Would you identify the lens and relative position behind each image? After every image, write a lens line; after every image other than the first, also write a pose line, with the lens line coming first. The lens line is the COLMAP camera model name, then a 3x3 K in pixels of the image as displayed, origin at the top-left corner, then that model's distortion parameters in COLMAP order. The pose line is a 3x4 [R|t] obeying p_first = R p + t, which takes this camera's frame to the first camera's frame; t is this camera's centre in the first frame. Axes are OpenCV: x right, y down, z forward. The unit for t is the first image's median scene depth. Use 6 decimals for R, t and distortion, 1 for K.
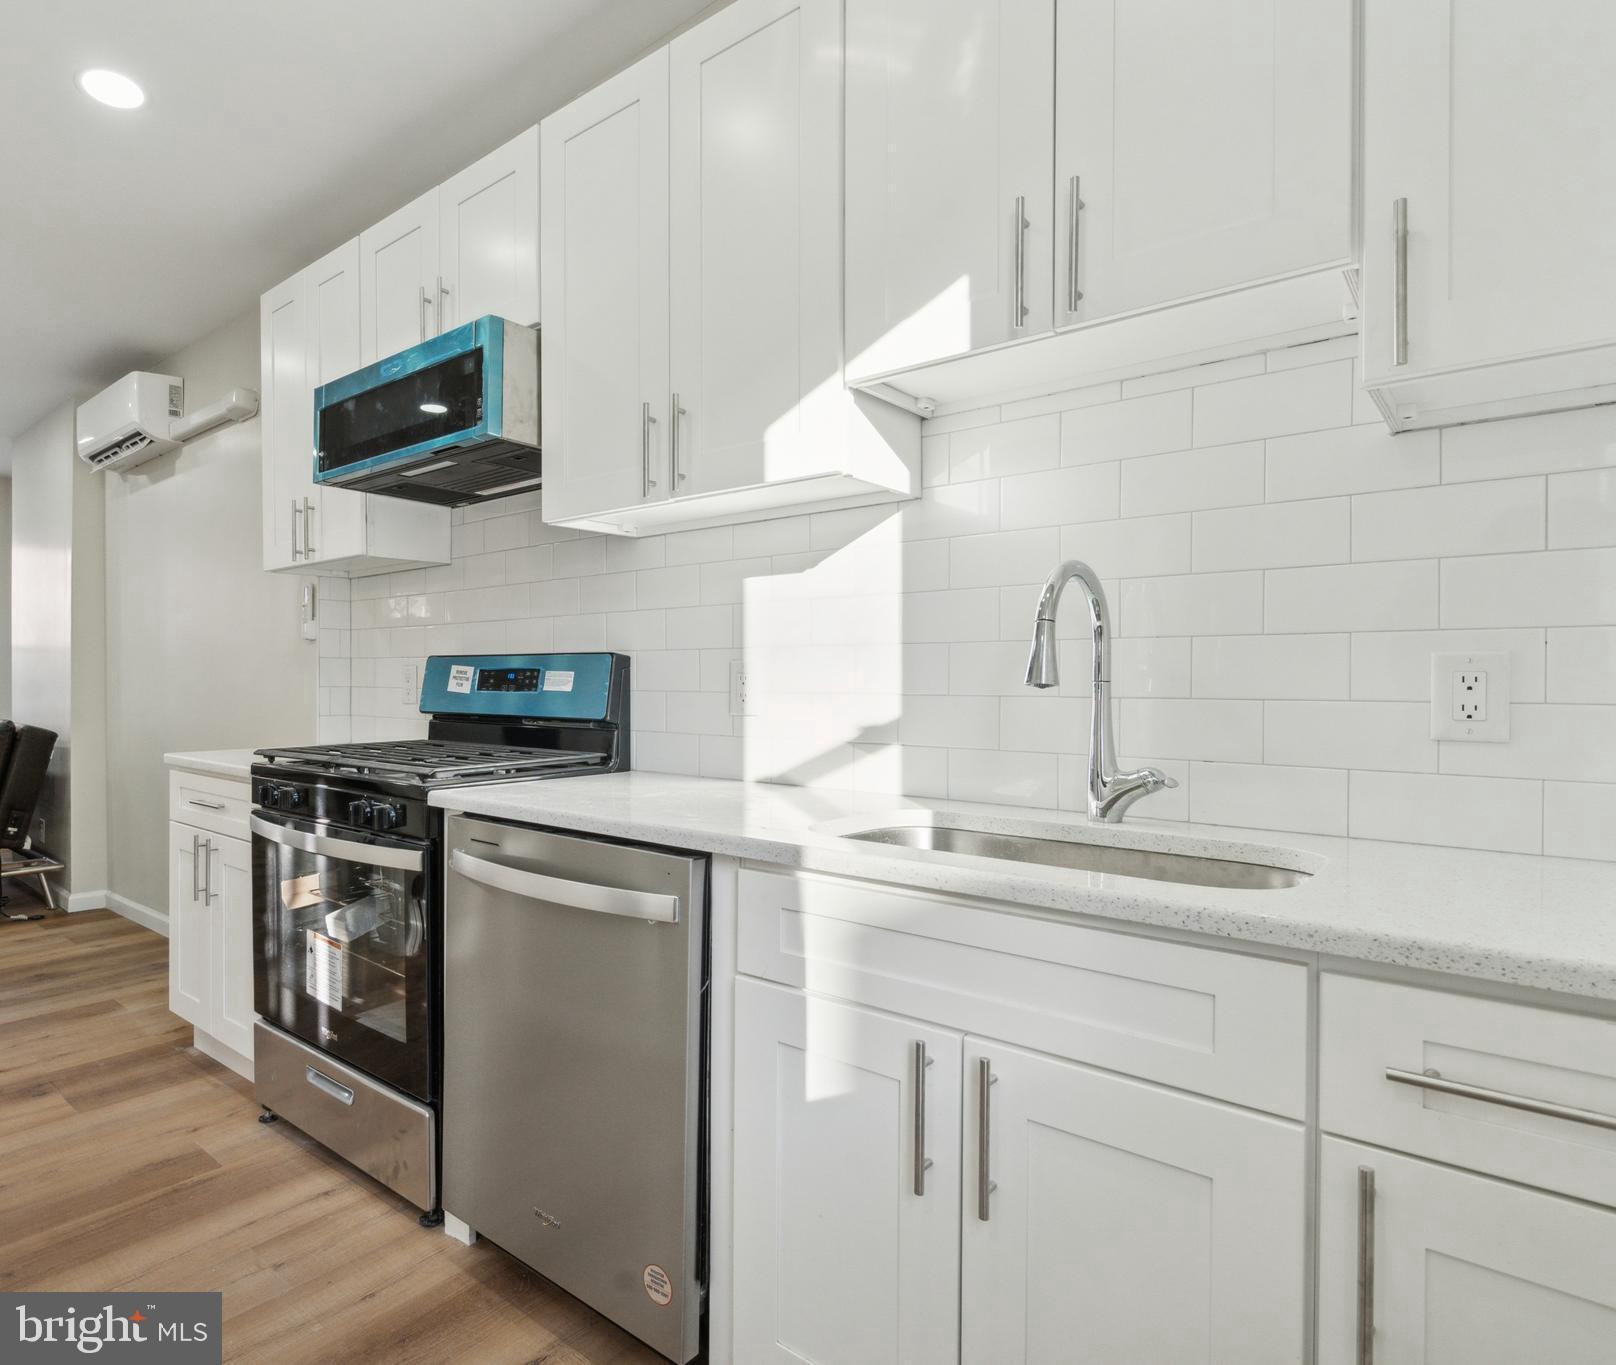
lens RADIAL K [[1079.1, 0, 806.1], [0, 1079.1, 684.1], [0, 0, 1]] dist [0.003537, 0.002647]
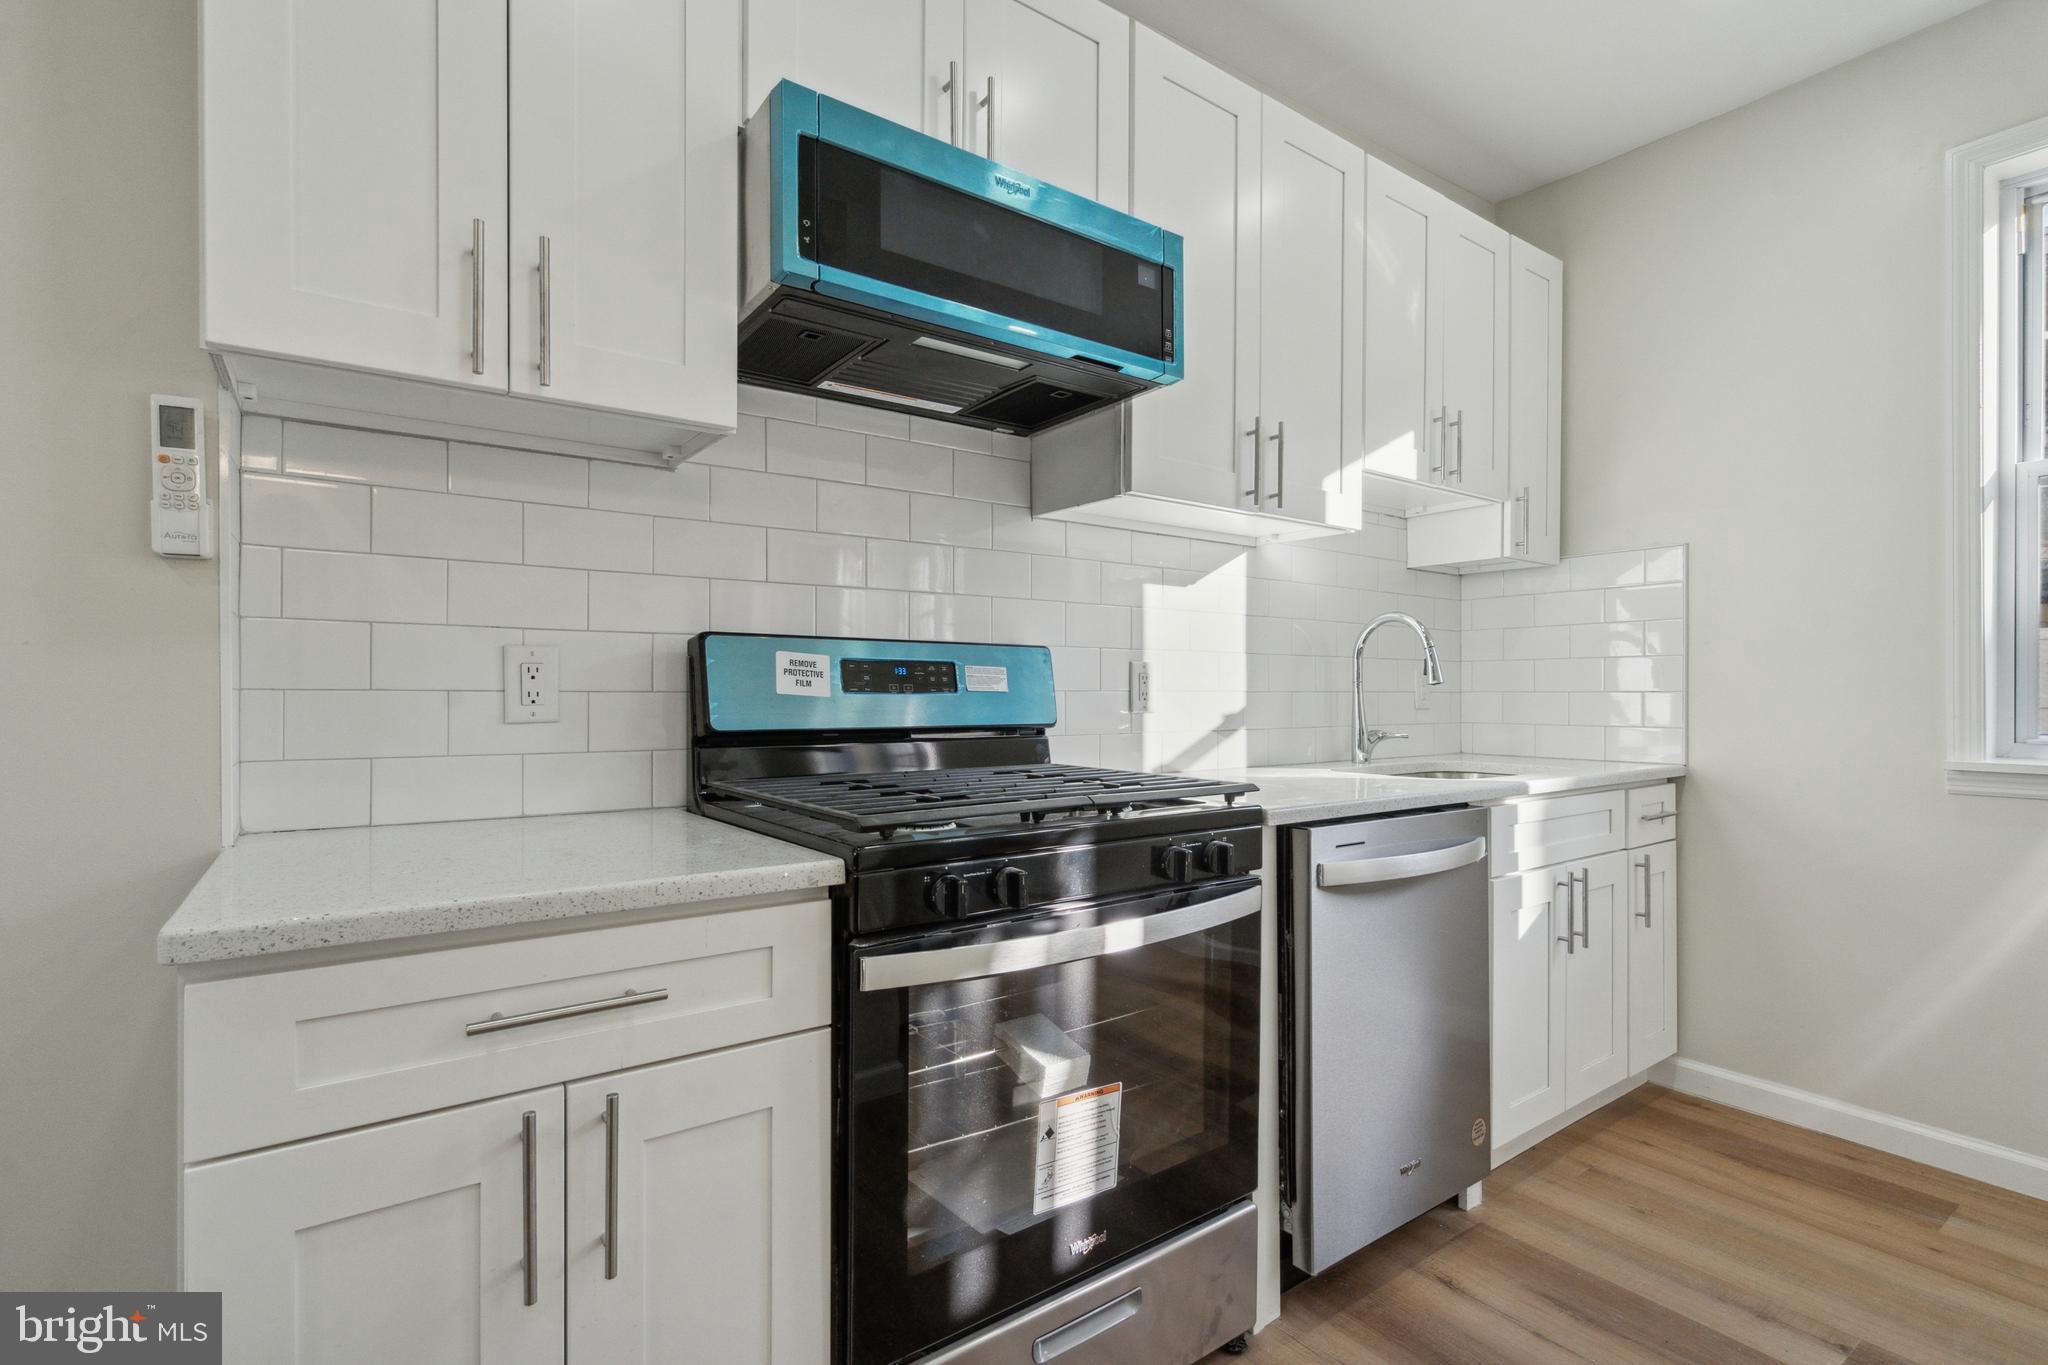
lens RADIAL K [[930.1, 0, 1022.9], [0, 930.1, 690.5], [0, 0, 1]] dist [0.027851, 0.000083]
pose [[0.184942, -0.013833, 0.982652, -0.897015], [-0.007129, 0.999856, 0.015417, -0.005137], [-0.982724, -0.009856, 0.184816, 0.863473]]
